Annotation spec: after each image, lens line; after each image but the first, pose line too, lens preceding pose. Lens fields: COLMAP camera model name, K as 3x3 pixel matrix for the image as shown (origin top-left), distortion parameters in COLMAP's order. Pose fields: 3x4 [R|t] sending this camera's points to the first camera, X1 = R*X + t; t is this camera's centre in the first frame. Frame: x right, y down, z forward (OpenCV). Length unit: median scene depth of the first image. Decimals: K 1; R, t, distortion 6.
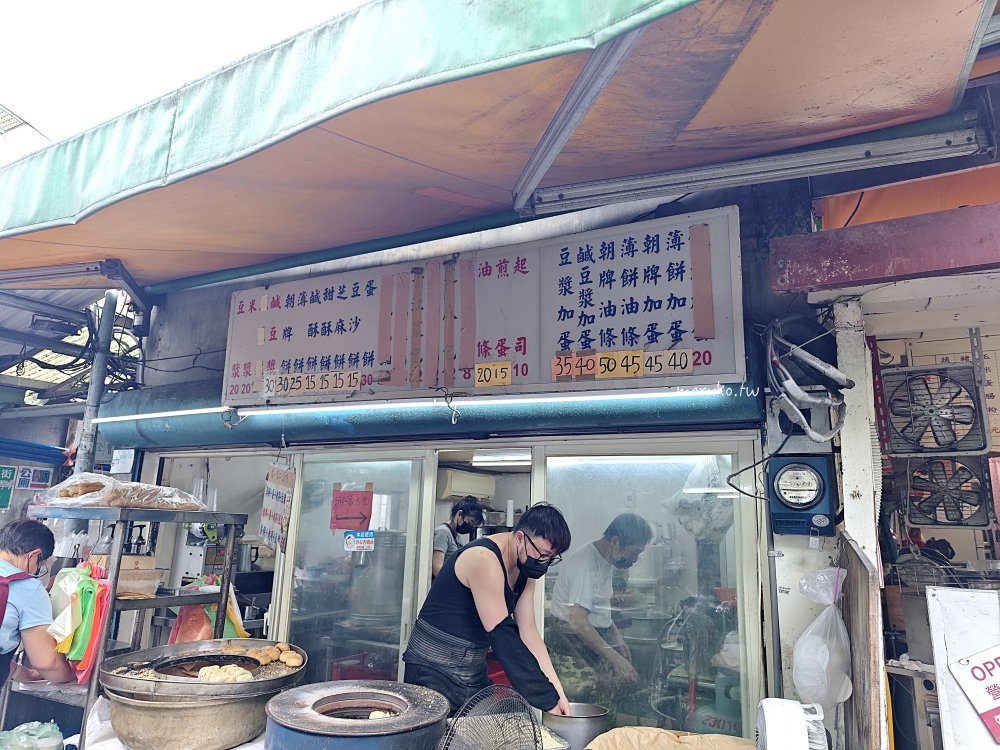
lens RADIAL K [[669.1, 0, 503.4], [0, 669.1, 370.9], [0, 0, 1]] dist [0.042114, -0.001200]
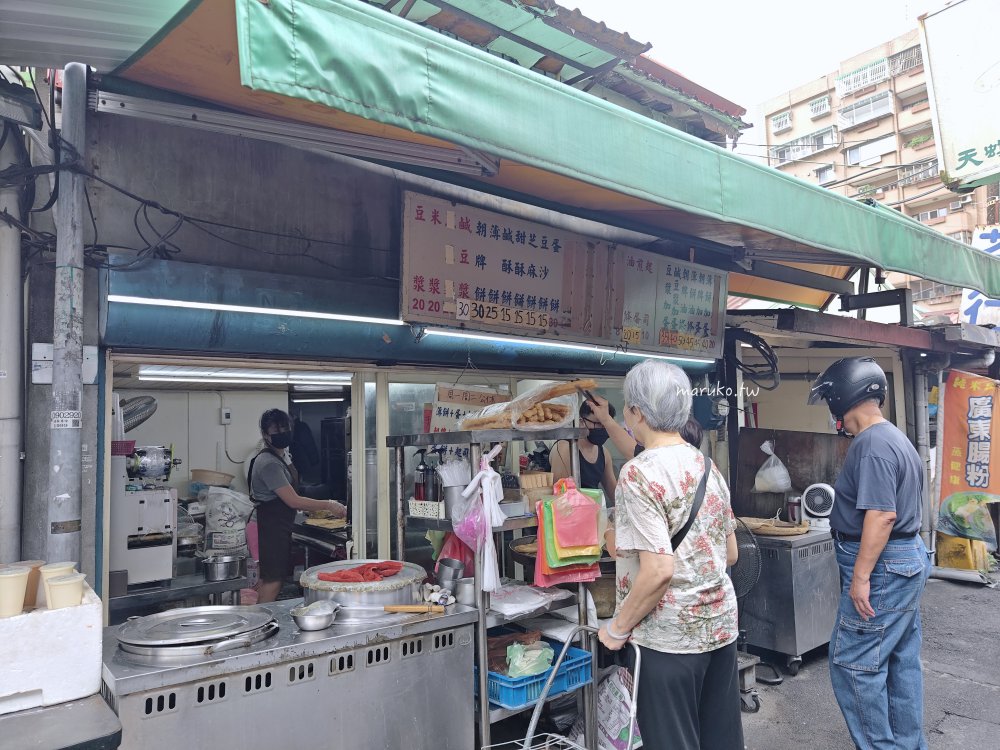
lens RADIAL K [[669.1, 0, 500.2], [0, 669.1, 382.3], [0, 0, 1]] dist [0.042114, -0.001200]
pose [[0.404254, 0.034461, 0.913998, -1.274648], [-0.162762, 0.986051, 0.034811, 0.088580], [-0.900049, -0.162837, 0.404224, 0.544202]]
